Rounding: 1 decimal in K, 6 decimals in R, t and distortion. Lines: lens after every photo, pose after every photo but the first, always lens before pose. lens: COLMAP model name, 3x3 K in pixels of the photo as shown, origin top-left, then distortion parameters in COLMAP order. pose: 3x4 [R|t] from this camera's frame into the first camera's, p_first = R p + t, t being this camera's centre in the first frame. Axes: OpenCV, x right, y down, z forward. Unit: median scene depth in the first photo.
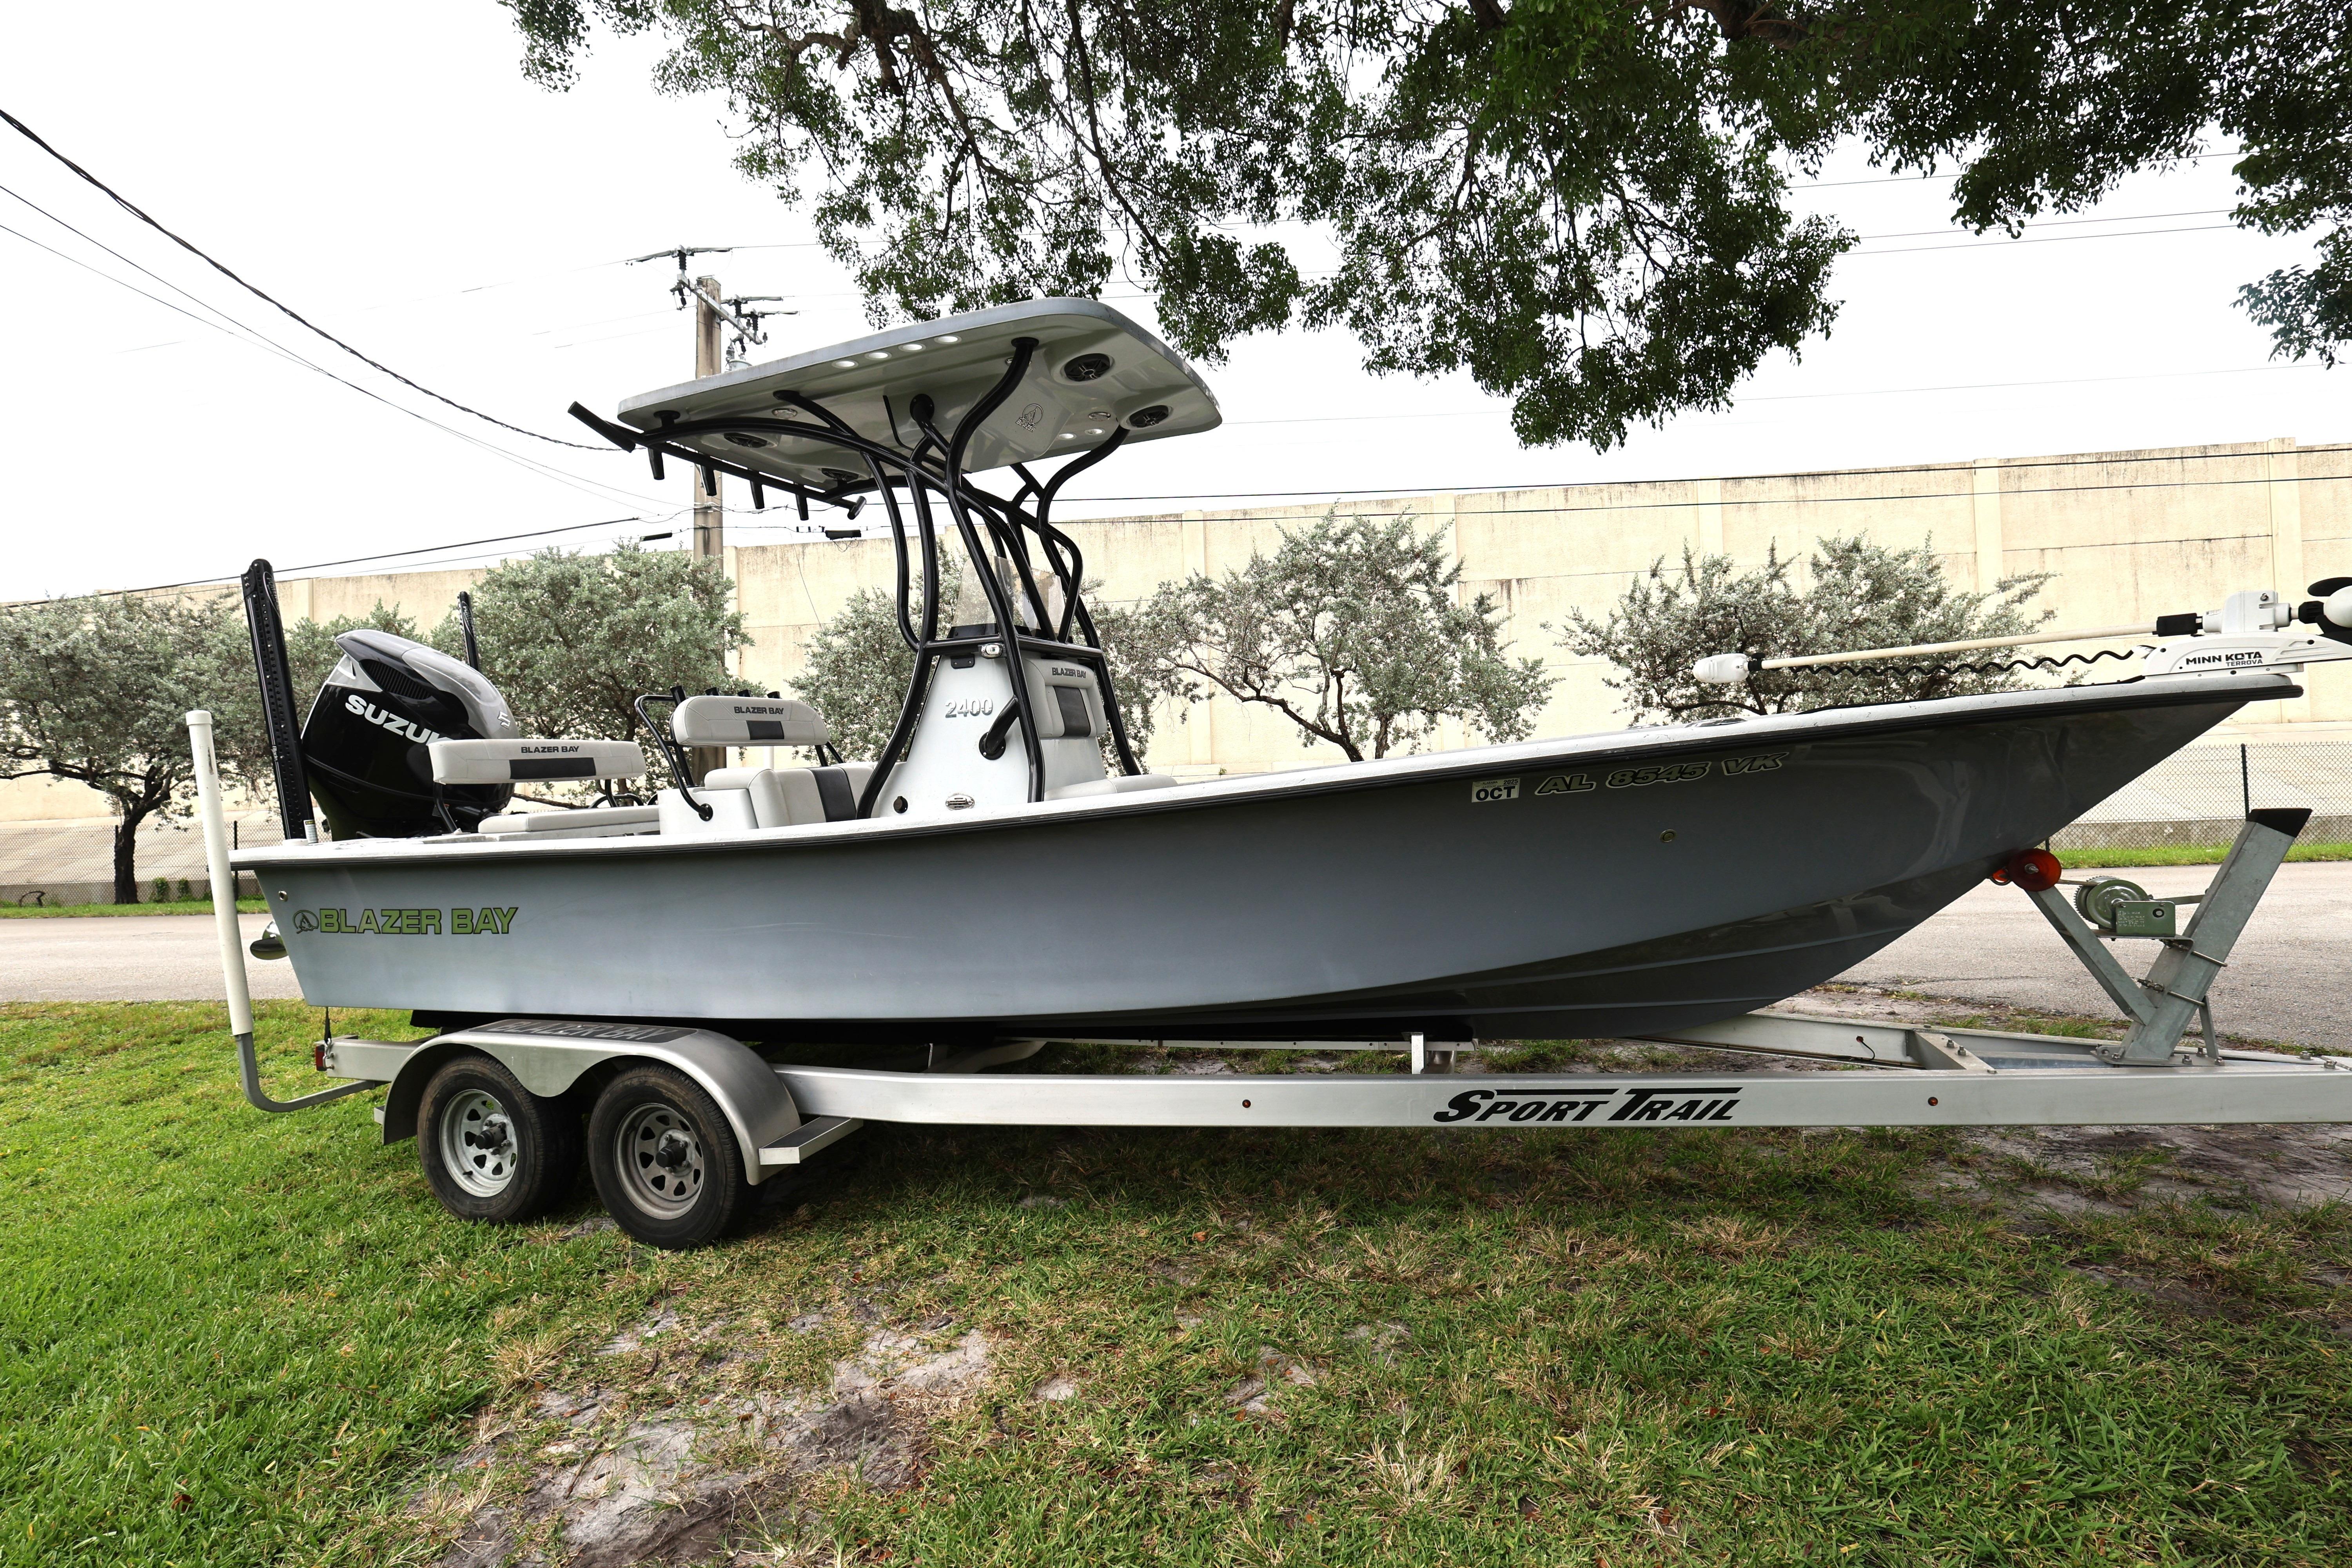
lens RADIAL K [[1035.6, 0, 1184.9], [0, 1035.6, 780.8], [0, 0, 1]] dist [0.002274, 0.000989]
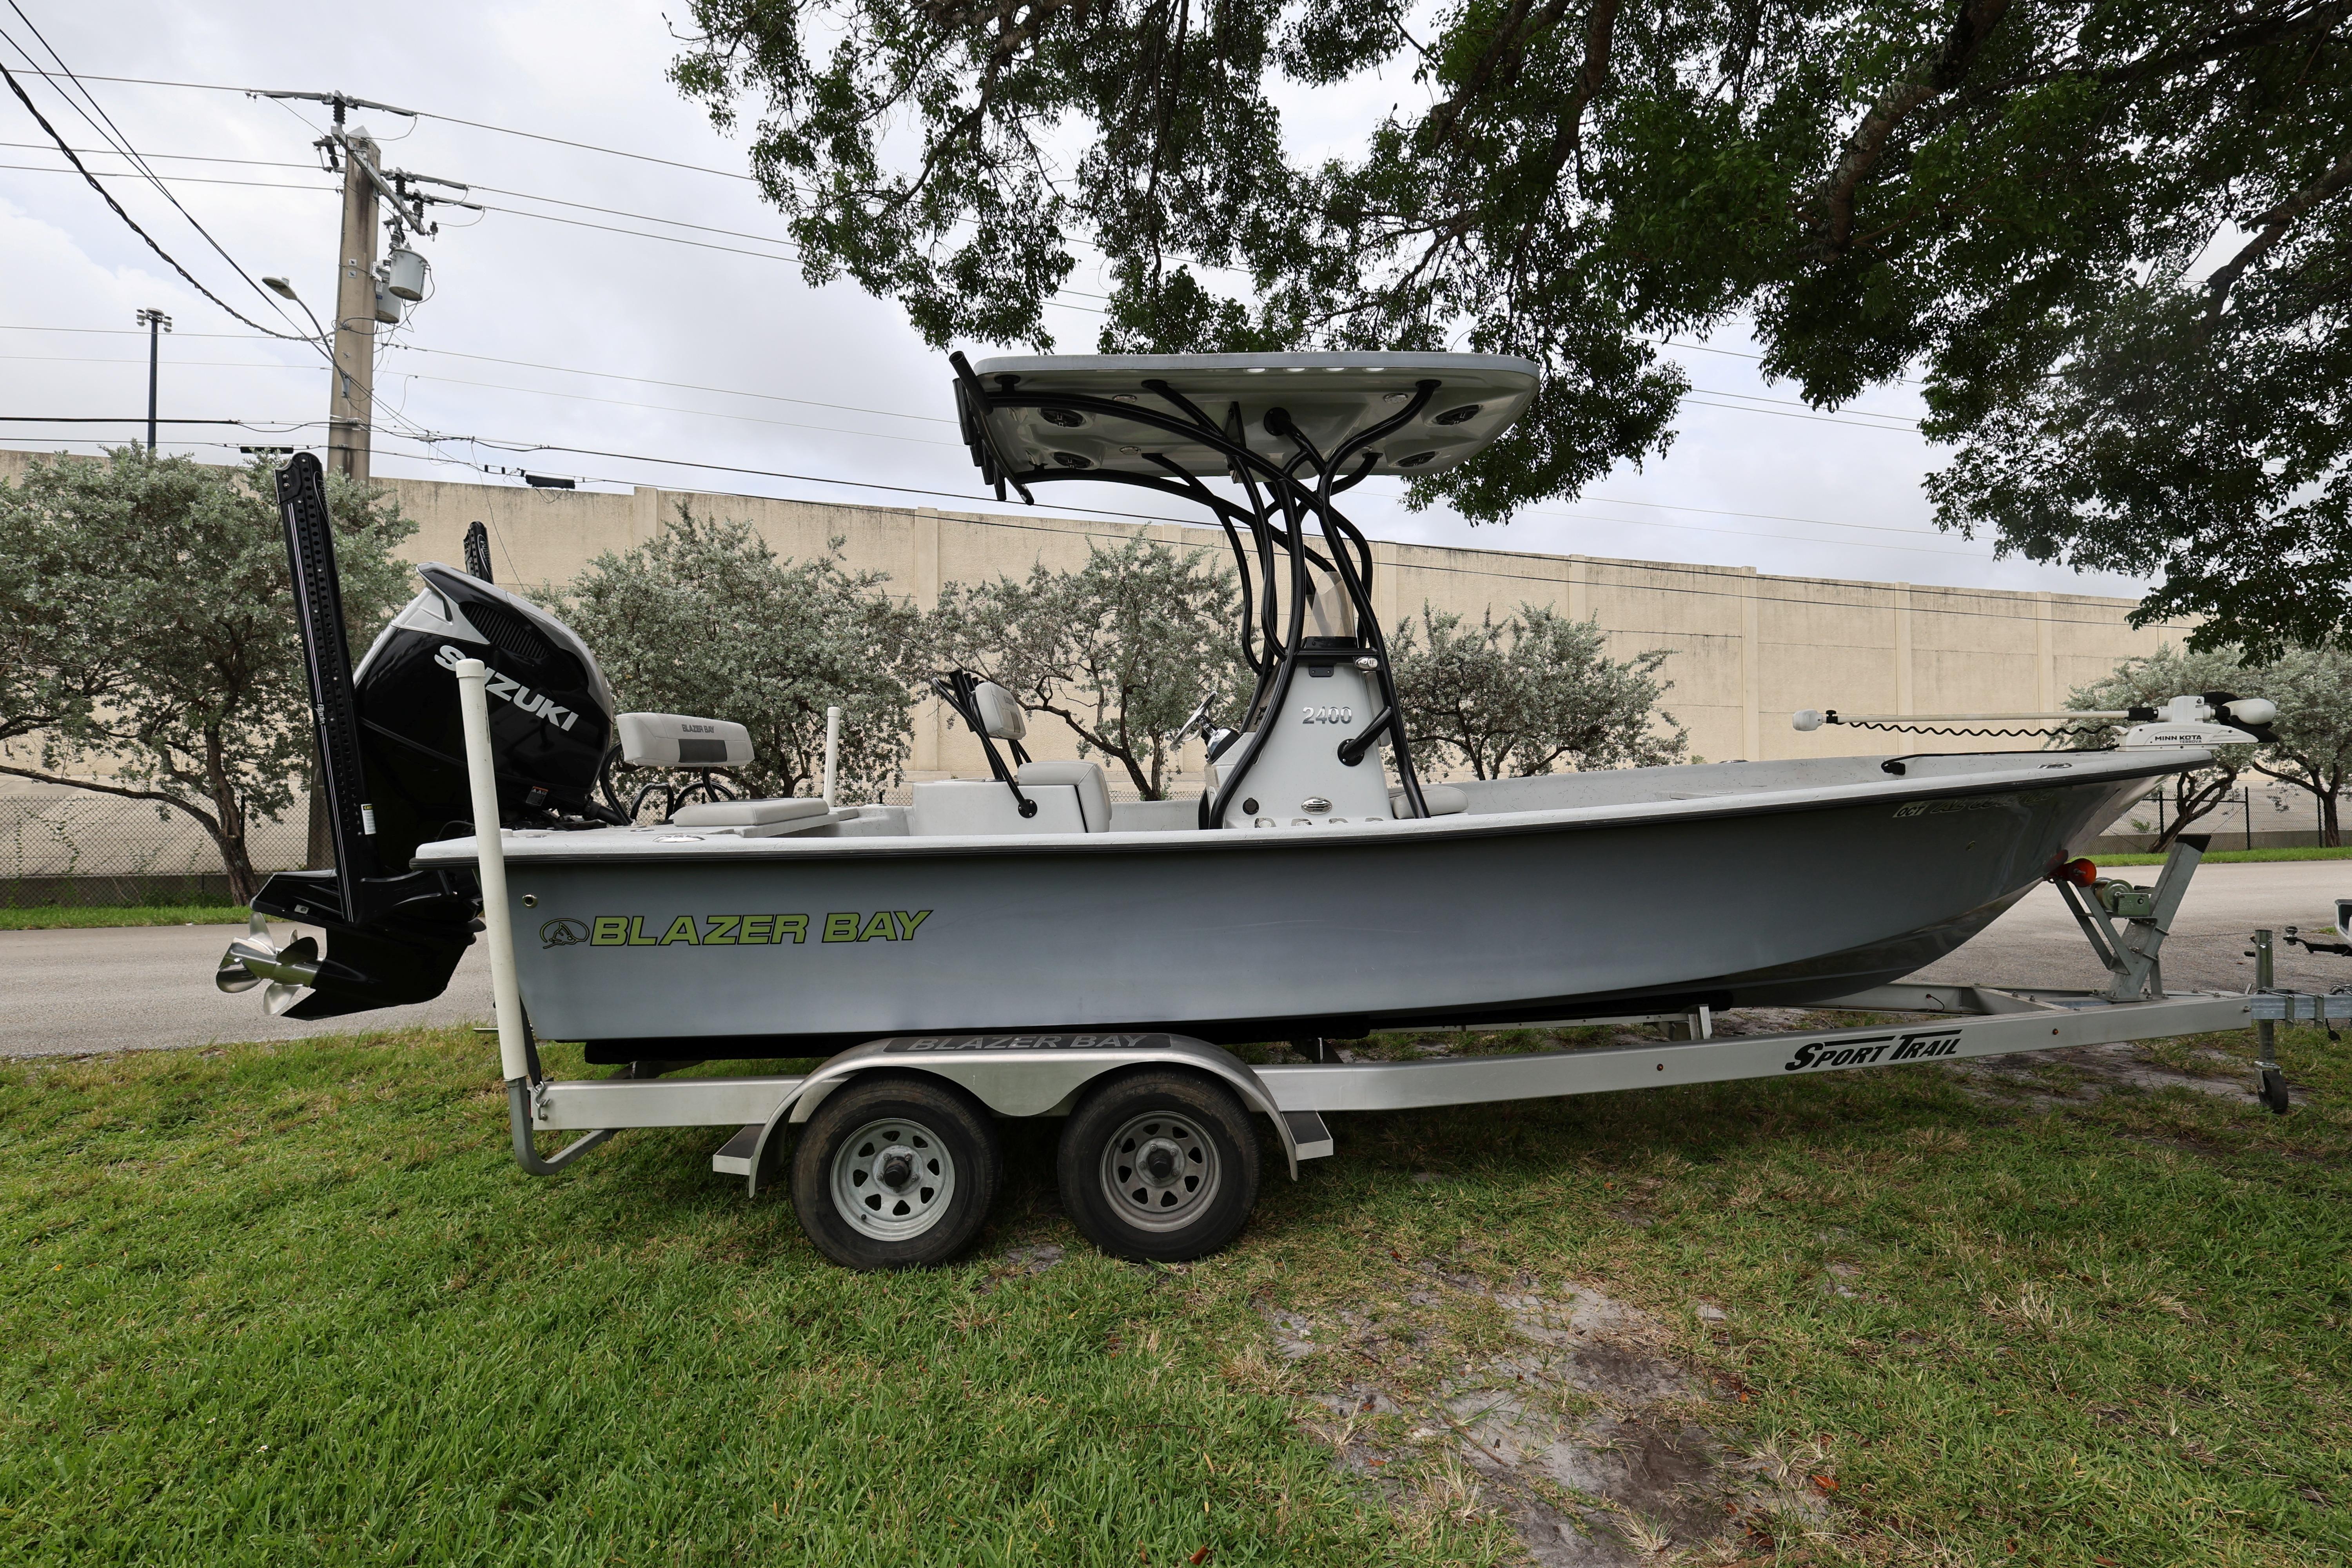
lens RADIAL K [[1035.6, 0, 1184.9], [0, 1035.6, 780.8], [0, 0, 1]] dist [0.002274, 0.000989]
pose [[0.924696, 0.037365, 0.378869, -0.728787], [-0.032911, 0.999292, -0.018226, 0.018688], [-0.379282, 0.004384, 0.925271, 0.086510]]
